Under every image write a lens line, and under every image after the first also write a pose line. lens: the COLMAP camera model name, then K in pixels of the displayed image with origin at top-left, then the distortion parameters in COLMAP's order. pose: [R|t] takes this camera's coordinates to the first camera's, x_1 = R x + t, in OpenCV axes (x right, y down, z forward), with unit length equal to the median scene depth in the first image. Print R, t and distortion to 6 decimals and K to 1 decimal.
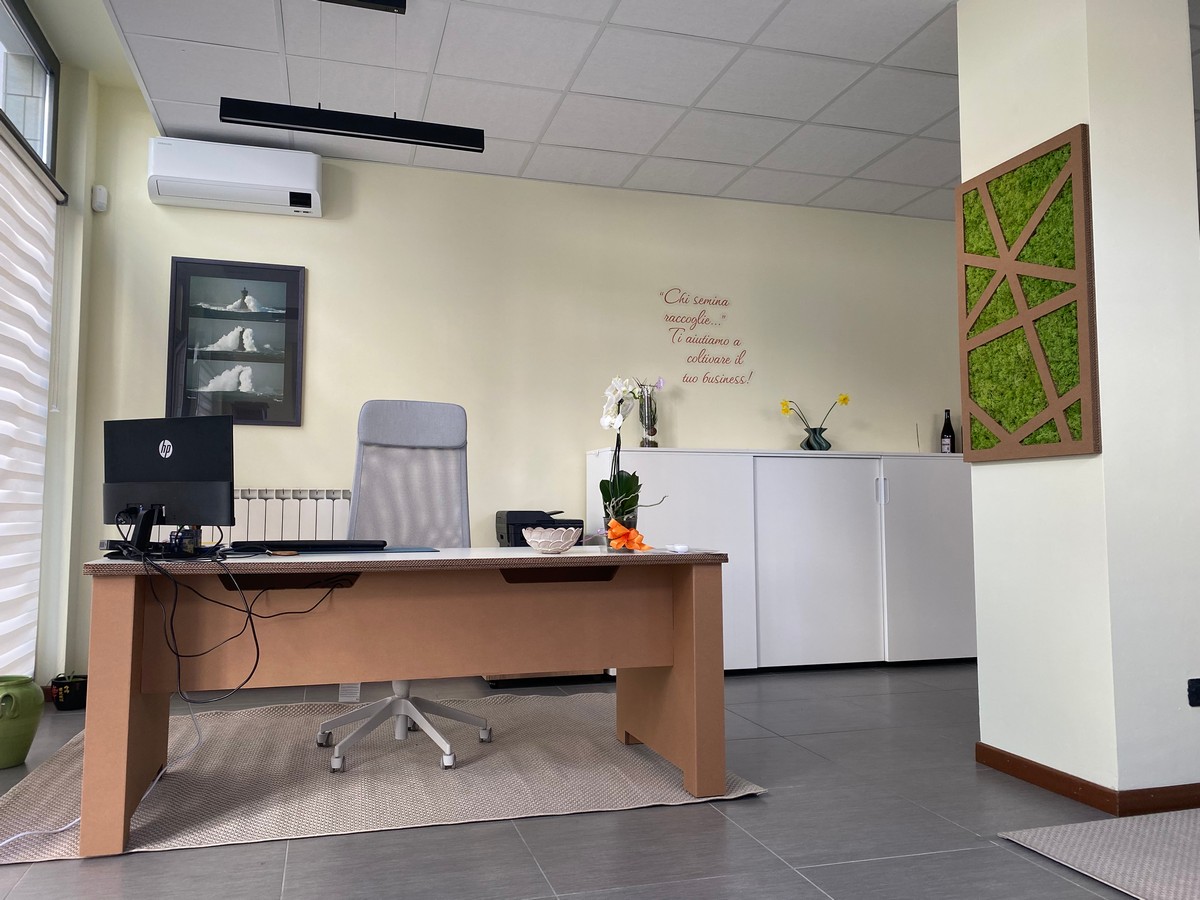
lens RADIAL K [[905.5, 0, 565.6], [0, 905.5, 433.0], [0, 0, 1]] dist [0.113265, -0.149276]
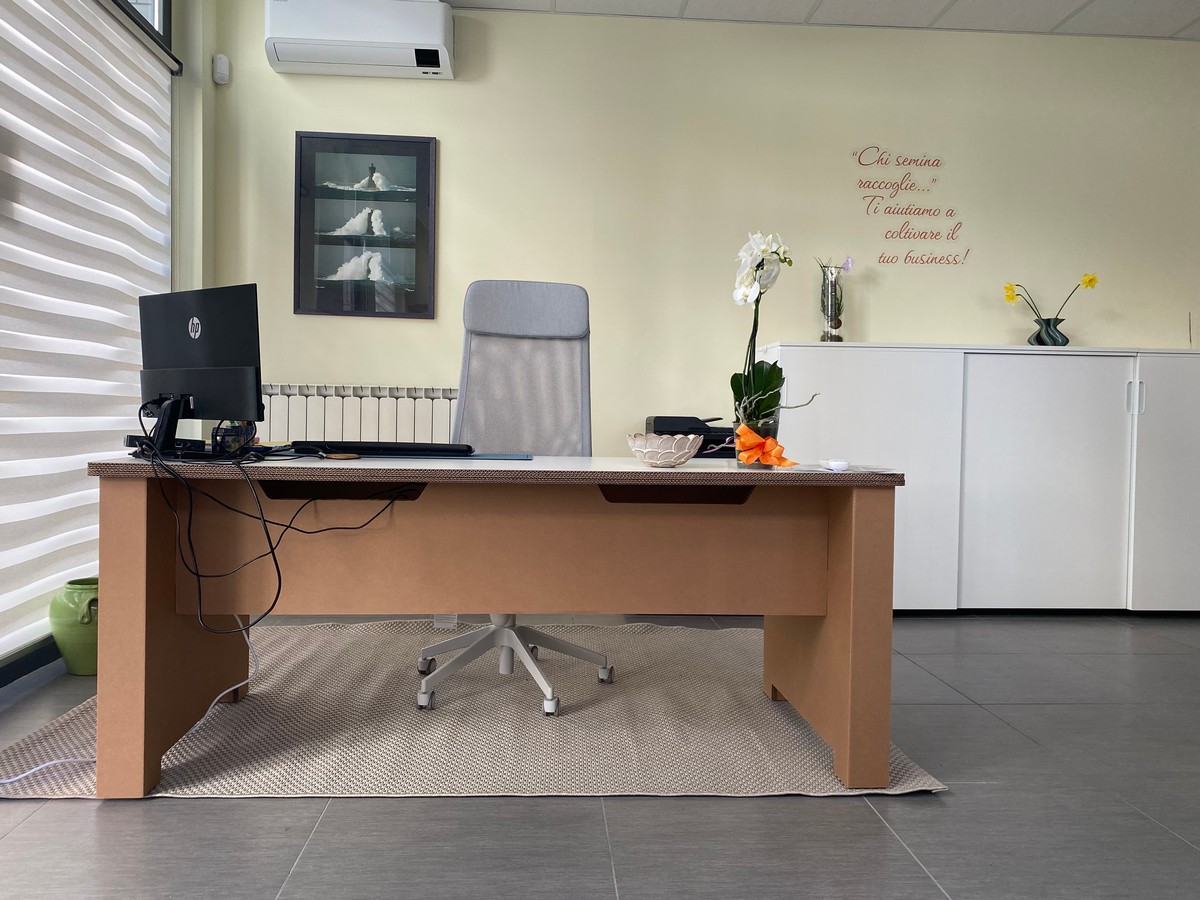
lens RADIAL K [[896.1, 0, 596.4], [0, 896.1, 431.3], [0, 0, 1]] dist [0.026140, -0.009568]
pose [[0.979846, 0.019780, -0.198773, 0.077865], [-0.000248, 0.995205, 0.097810, 0.028105], [0.199754, -0.095790, 0.975153, 0.249672]]
